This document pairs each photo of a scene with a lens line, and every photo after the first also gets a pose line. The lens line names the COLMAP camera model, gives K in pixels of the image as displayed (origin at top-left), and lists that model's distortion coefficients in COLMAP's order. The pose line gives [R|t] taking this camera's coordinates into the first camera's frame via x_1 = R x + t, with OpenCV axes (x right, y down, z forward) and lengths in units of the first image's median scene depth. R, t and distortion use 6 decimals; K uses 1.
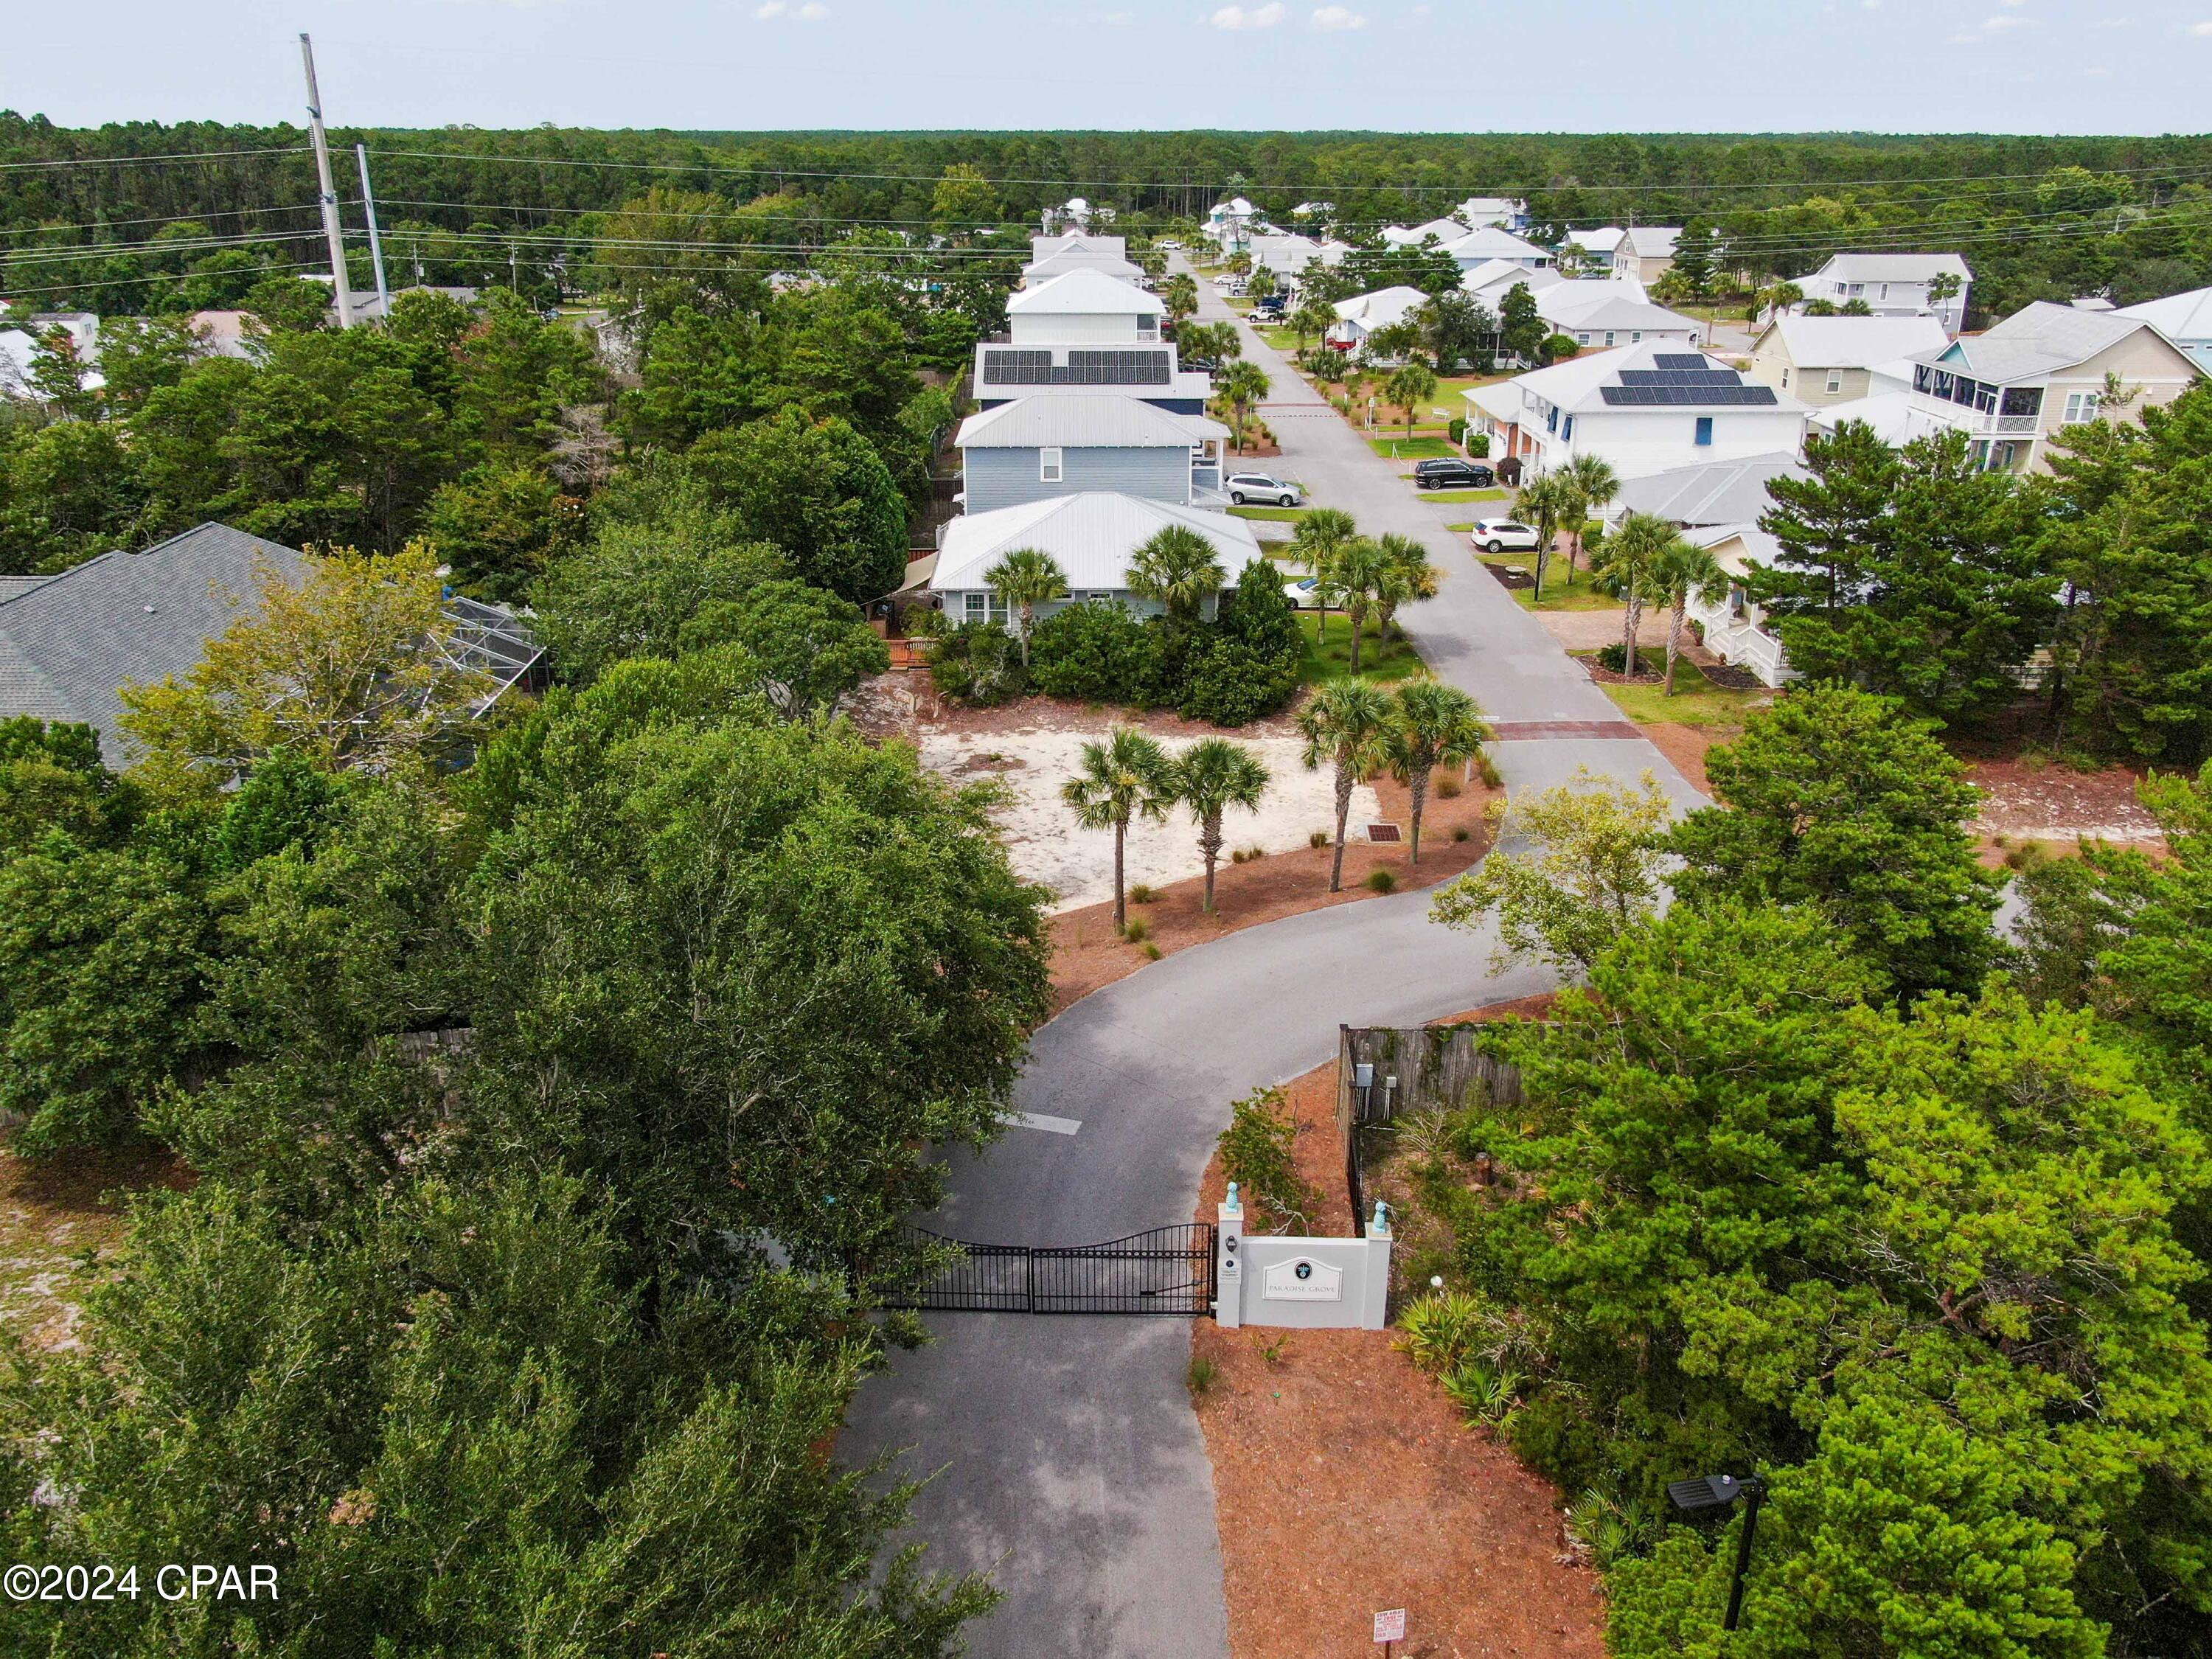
lens RADIAL K [[1550.4, 0, 1106.0], [0, 1550.4, 829.5], [0, 0, 1]] dist [-0.030955, -0.000483]
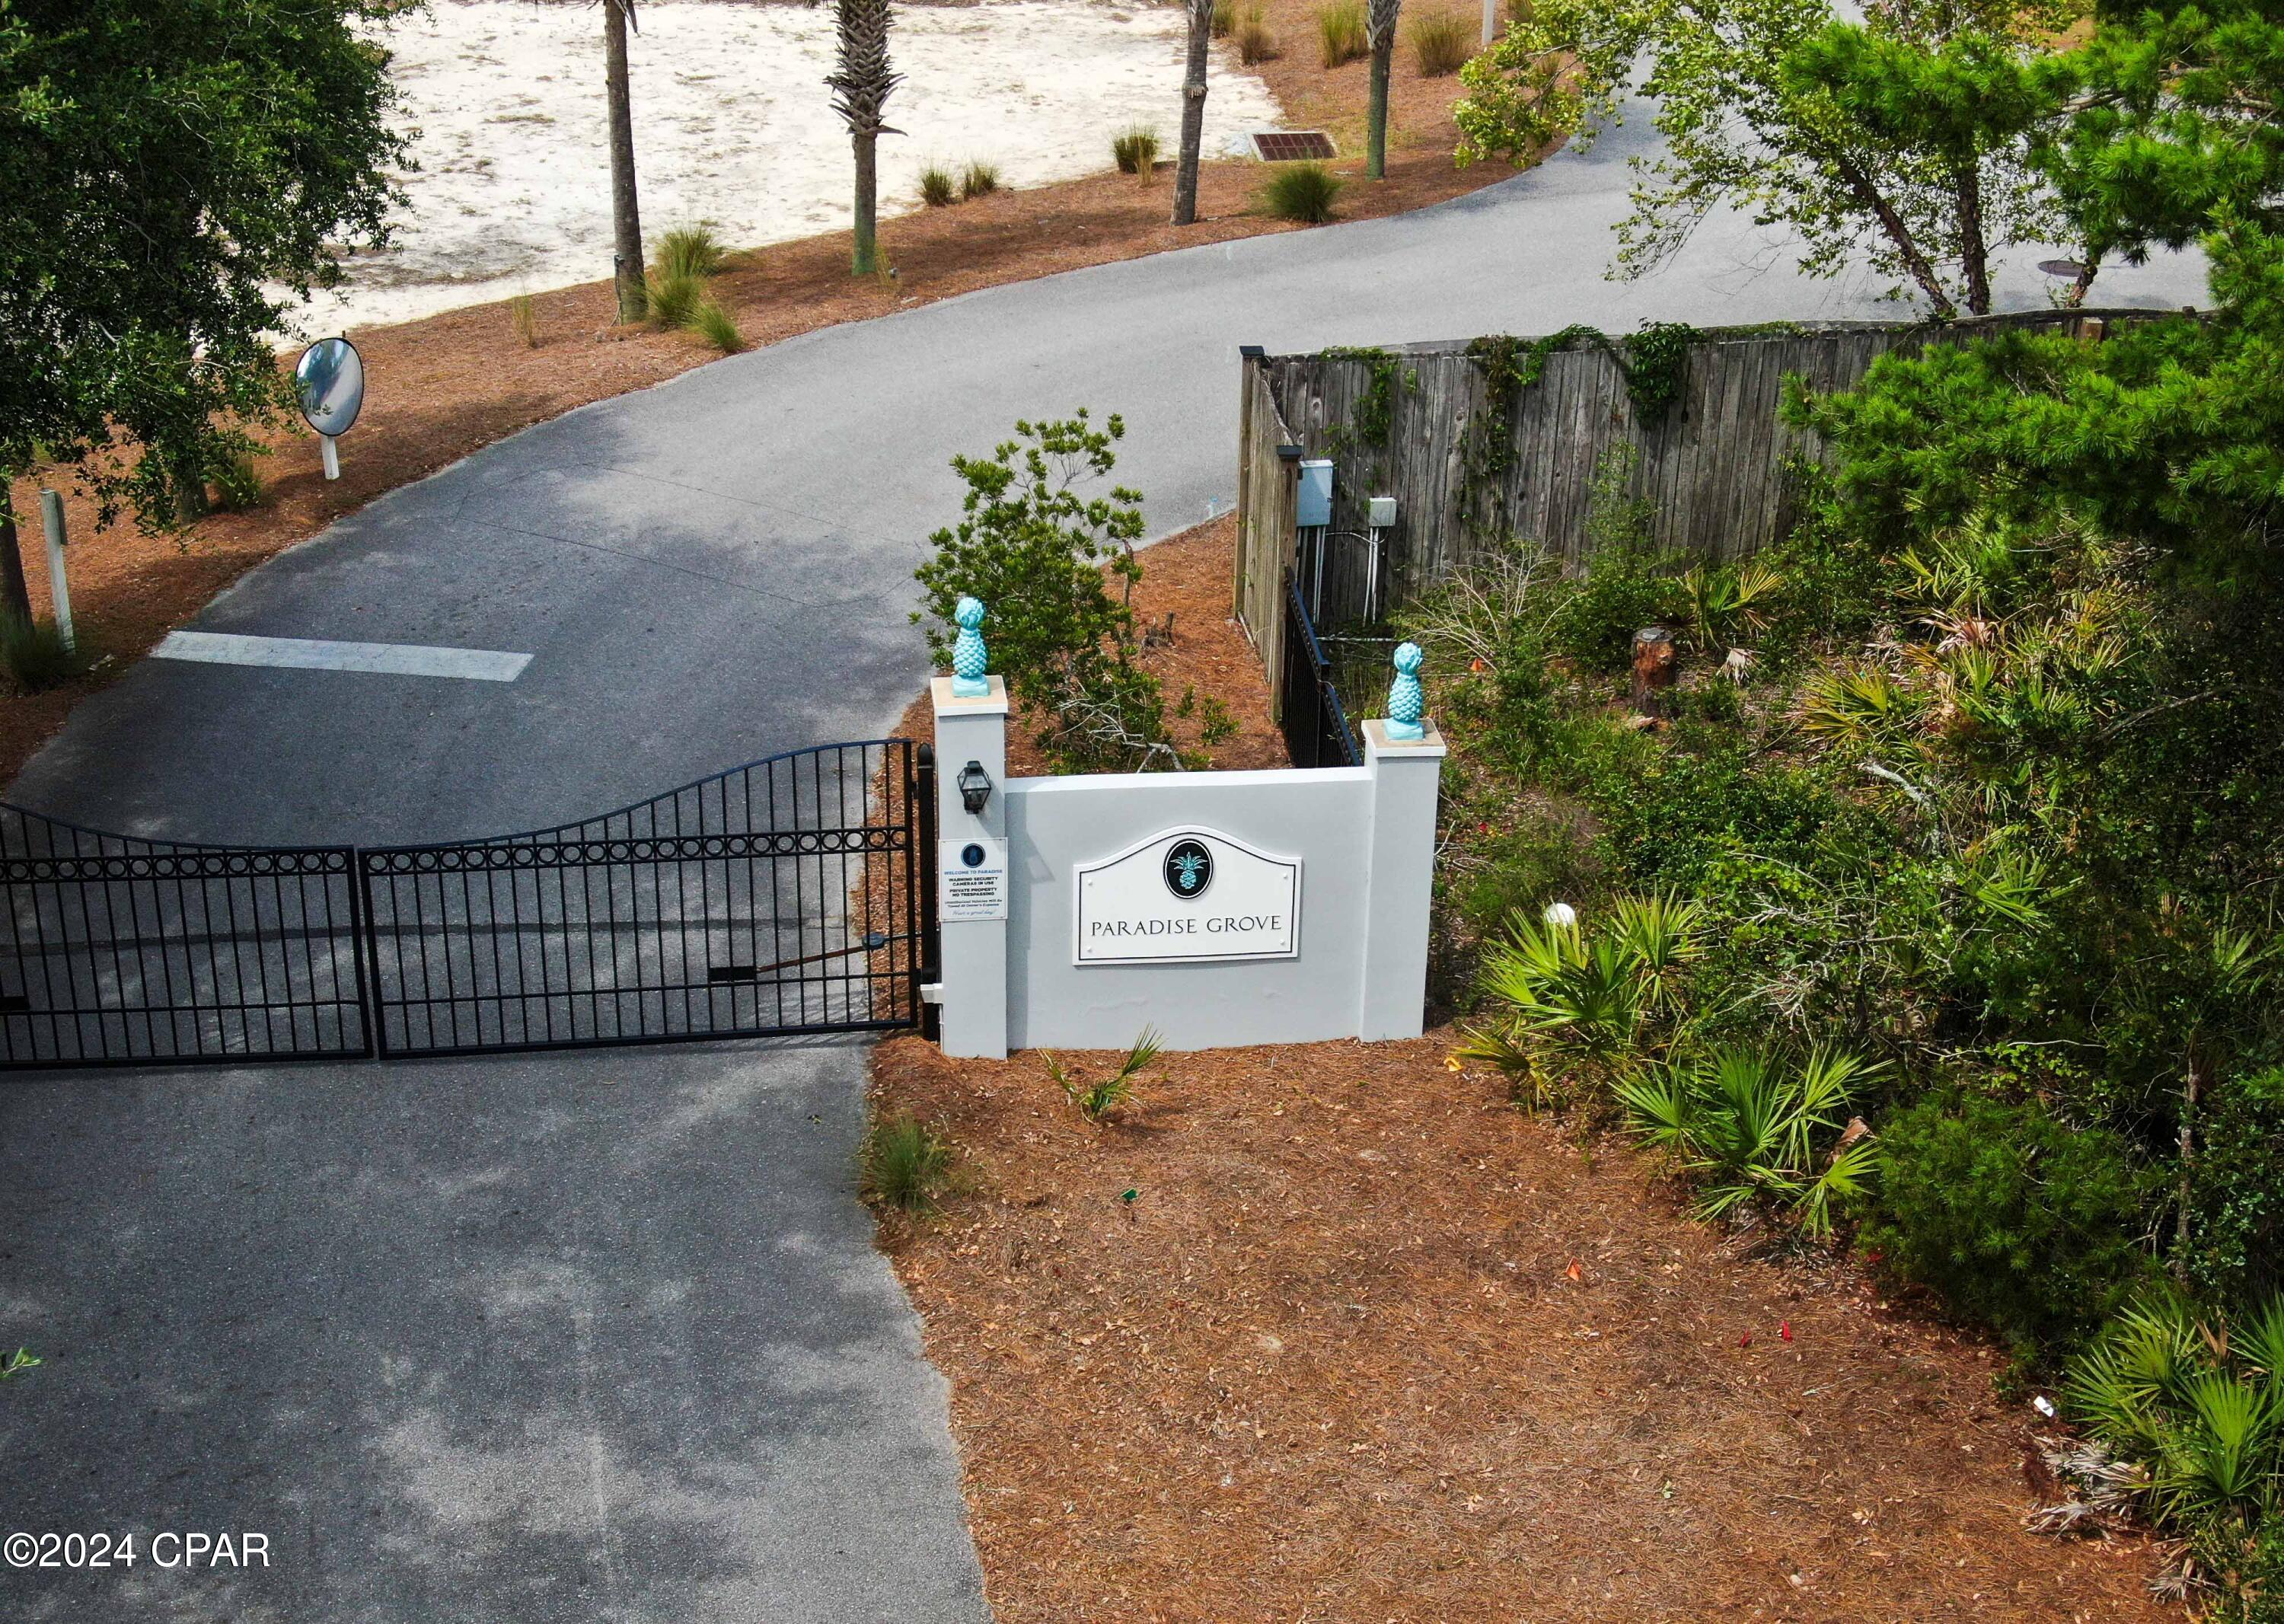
lens RADIAL K [[3467.8, 0, 1142.0], [0, 3467.8, 812.0], [0, 0, 1]] dist [0.416048, -2.750515]
pose [[0.988841, -0.053920, 0.138877, 0.011811], [0.037791, 0.992499, 0.116263, 0.181144], [-0.144104, -0.109717, 0.983461, 0.247263]]
